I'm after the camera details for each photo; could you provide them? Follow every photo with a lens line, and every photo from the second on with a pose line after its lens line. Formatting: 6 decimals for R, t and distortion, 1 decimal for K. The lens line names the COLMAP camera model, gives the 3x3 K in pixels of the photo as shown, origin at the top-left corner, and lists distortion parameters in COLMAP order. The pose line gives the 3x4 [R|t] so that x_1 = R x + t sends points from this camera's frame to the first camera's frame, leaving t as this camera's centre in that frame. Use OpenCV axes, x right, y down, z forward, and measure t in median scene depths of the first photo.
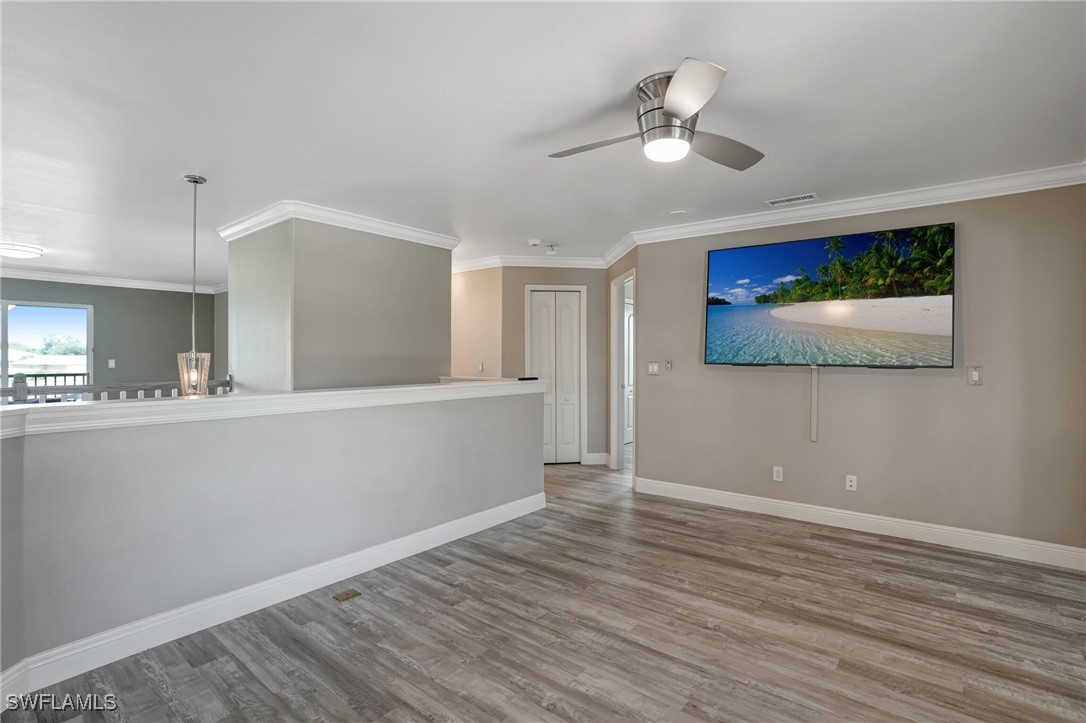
lens RADIAL K [[512.9, 0, 545.9], [0, 512.9, 357.8], [0, 0, 1]] dist [-0.069663, 0.027546]
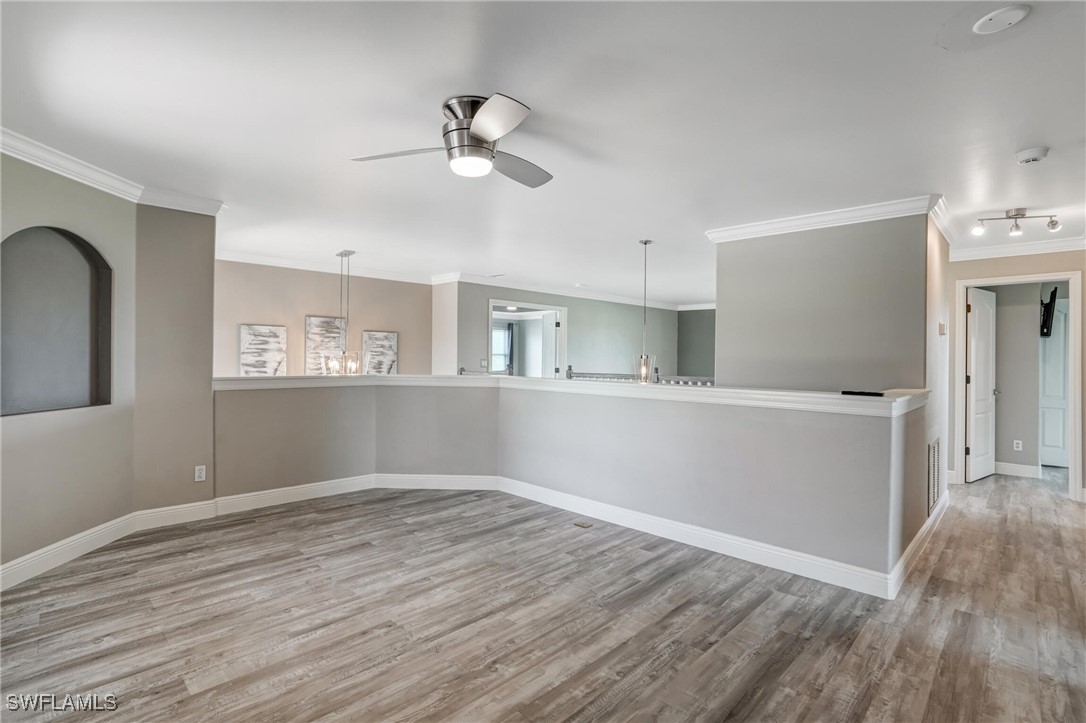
lens RADIAL K [[512.9, 0, 545.9], [0, 512.9, 357.8], [0, 0, 1]] dist [-0.069663, 0.027546]
pose [[-0.097927, 0.001387, -0.995193, 1.070647], [-0.014762, 0.999887, 0.002846, -0.002213], [0.995084, 0.014970, -0.097896, 1.048330]]
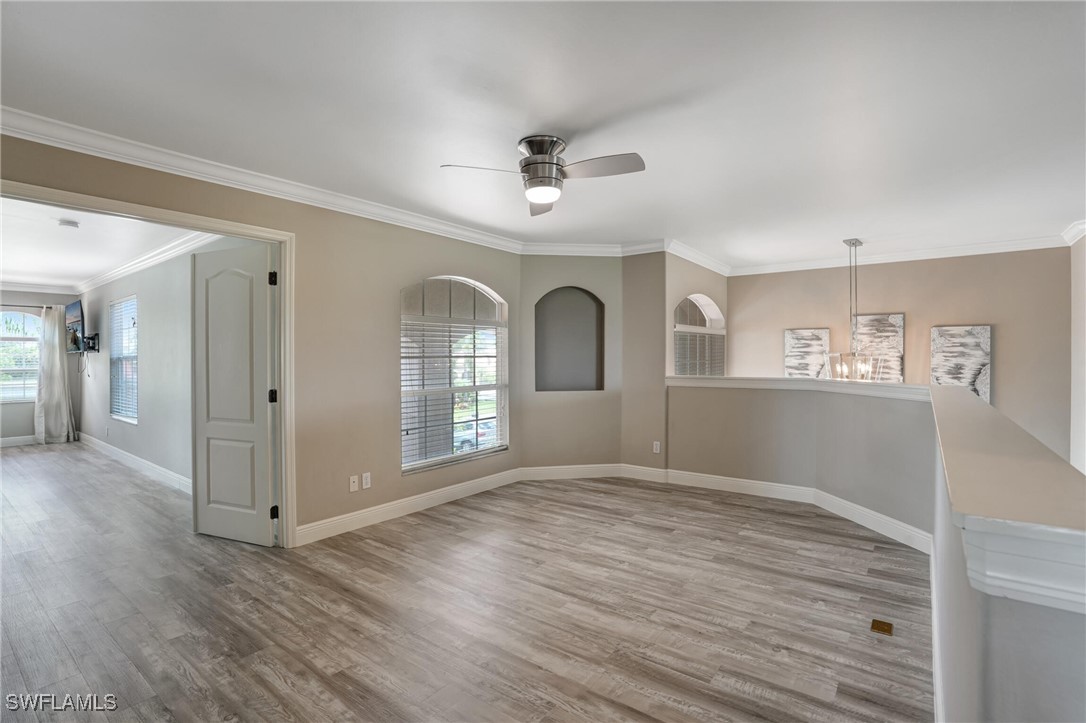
lens RADIAL K [[519.2, 0, 543.0], [0, 519.2, 361.5], [0, 0, 1]] dist [-0.072541, 0.028505]
pose [[-0.999764, 0.003476, -0.021451, 0.218238], [0.003224, 0.999925, 0.011776, -0.004044], [0.021491, 0.011704, -0.999701, 1.892369]]
